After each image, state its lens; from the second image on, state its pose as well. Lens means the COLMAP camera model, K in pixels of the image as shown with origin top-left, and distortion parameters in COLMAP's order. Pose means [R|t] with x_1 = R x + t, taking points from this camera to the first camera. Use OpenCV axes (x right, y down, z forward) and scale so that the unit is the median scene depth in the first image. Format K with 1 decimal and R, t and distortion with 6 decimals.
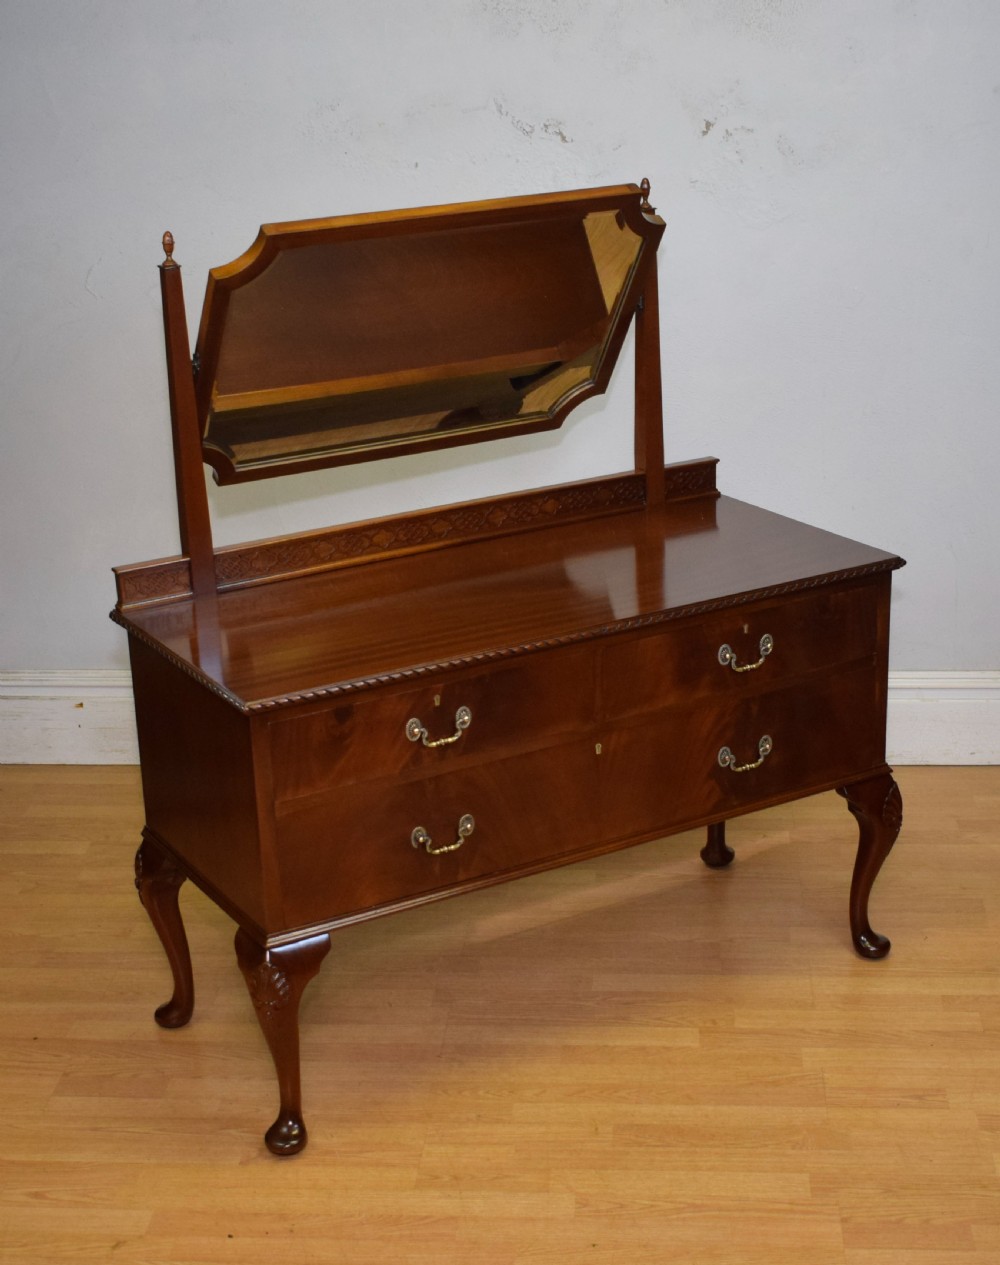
lens RADIAL K [[2131.8, 0, 500.2], [0, 2131.8, 698.8], [0, 0, 1]] dist [-0.012458, -0.024697]
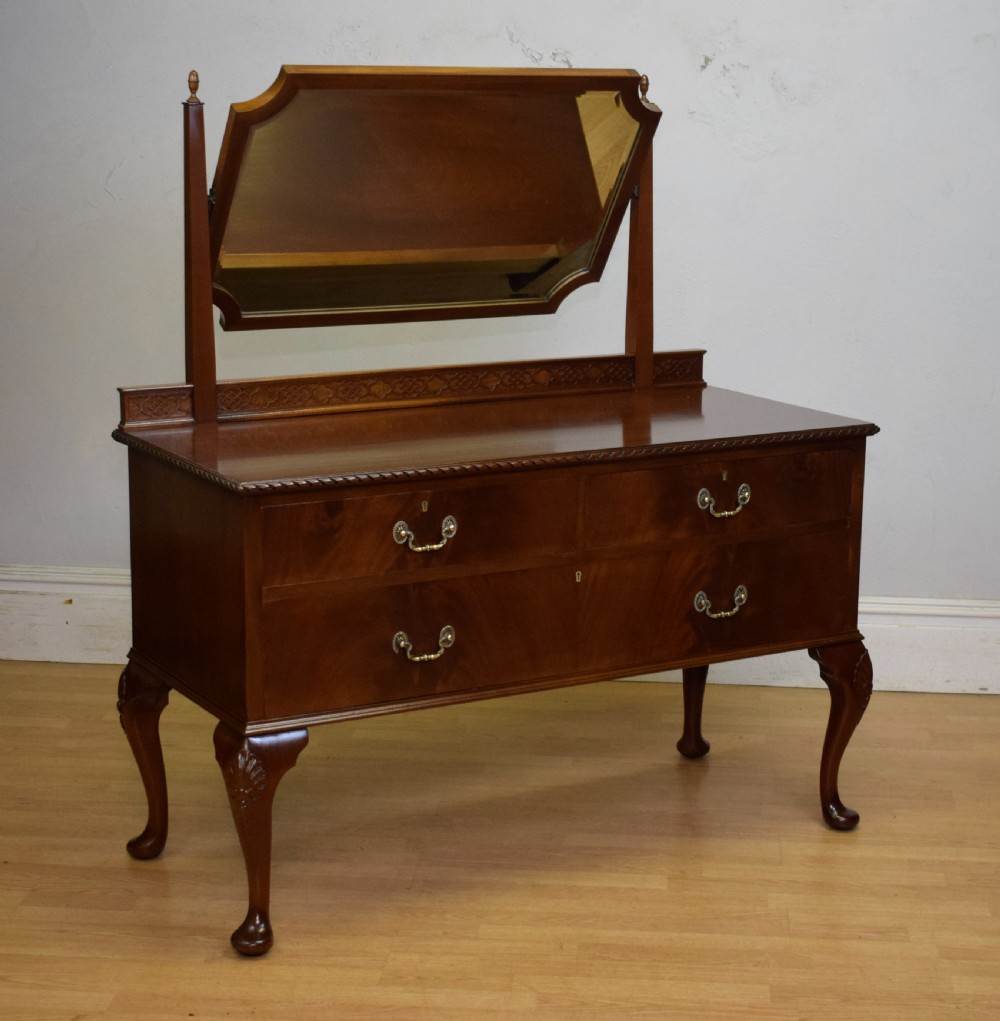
lens RADIAL K [[2189.1, 0, 562.4], [0, 2189.1, 511.0], [0, 0, 1]] dist [-0.017676, 0.059162]
pose [[0.998590, 0.045482, 0.027382, 0.007514], [-0.040822, 0.987588, -0.151670, 0.147112], [-0.033940, 0.150339, 0.988052, -0.050085]]
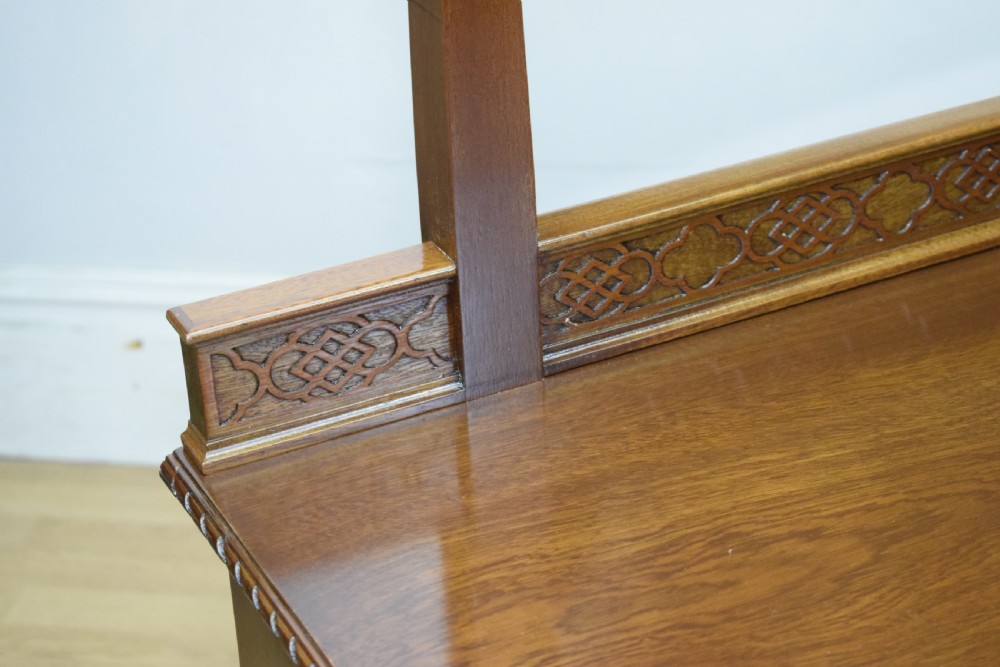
lens RADIAL K [[2287.6, 0, 501.9], [0, 2287.6, 333.9], [0, 0, 1]] dist [-0.035859, 0.137973]
pose [[0.997828, 0.028152, -0.059560, -0.120252], [-0.019277, 0.989296, 0.144644, -0.098541], [0.062995, -0.143182, 0.987690, 0.700698]]
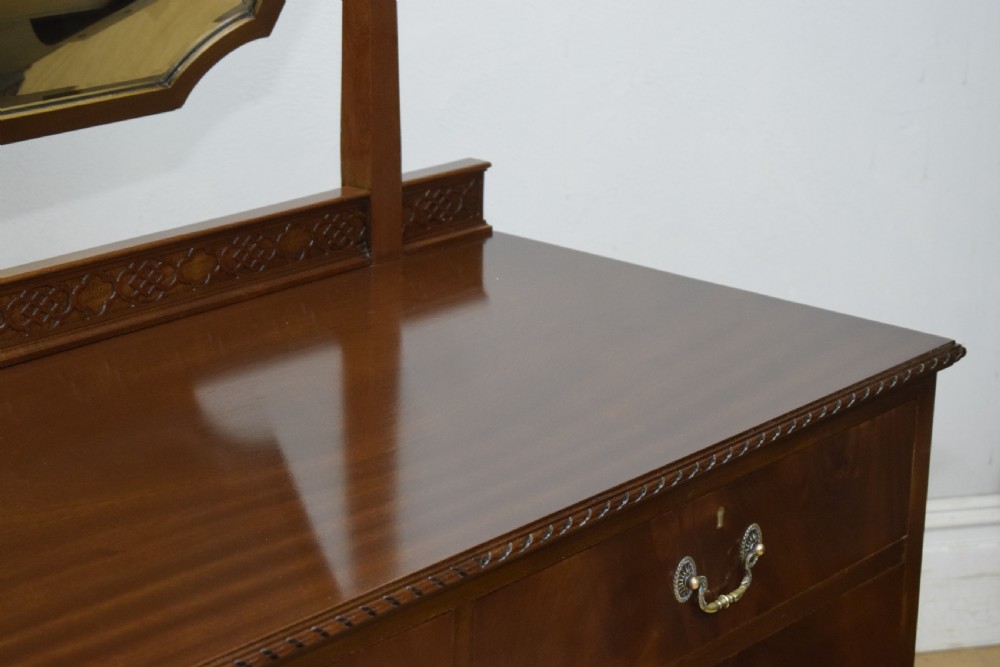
lens RADIAL K [[2287.6, 0, 501.9], [0, 2287.6, 333.9], [0, 0, 1]] dist [-0.035859, 0.137973]
pose [[0.946372, -0.050623, 0.319089, -0.081810], [0.067755, 0.996783, -0.042815, -0.053439], [-0.315895, 0.062139, 0.946757, 0.540066]]
